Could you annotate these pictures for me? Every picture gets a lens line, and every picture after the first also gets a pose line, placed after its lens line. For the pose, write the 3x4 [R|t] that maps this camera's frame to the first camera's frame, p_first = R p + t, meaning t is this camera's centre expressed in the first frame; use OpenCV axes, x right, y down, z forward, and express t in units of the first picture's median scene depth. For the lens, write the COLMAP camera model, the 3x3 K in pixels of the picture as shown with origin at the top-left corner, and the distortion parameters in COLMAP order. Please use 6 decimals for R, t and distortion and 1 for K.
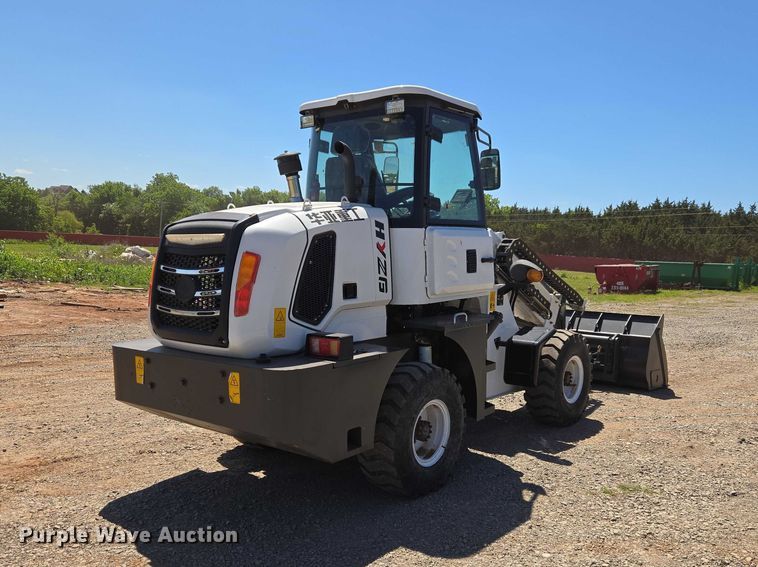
lens RADIAL K [[650.0, 0, 379.0], [0, 650.0, 301.6], [0, 0, 1]] dist [0.093120, -0.108246]
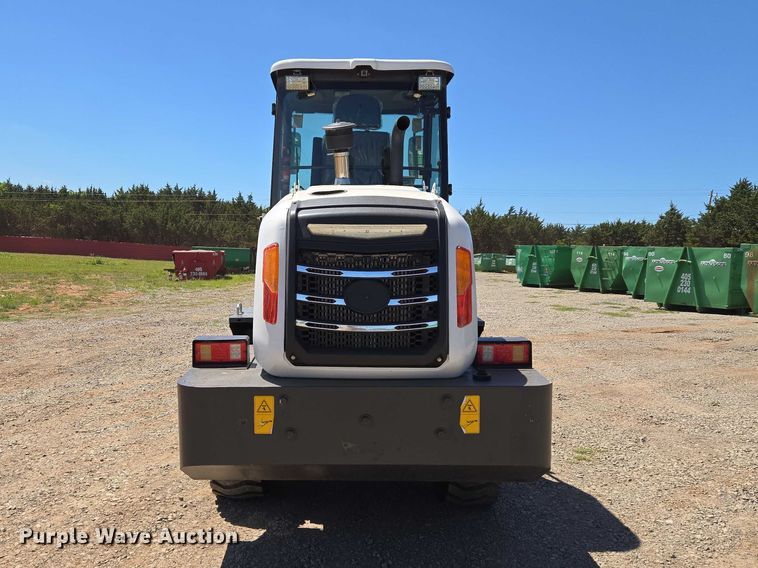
lens RADIAL K [[676.6, 0, 343.8], [0, 676.6, 303.3], [0, 0, 1]] dist [0.083104, -0.008992]
pose [[0.776026, -0.059454, 0.627893, -0.581786], [0.045262, 0.998230, 0.038580, -0.031120], [-0.629075, -0.001519, 0.777343, 0.292423]]
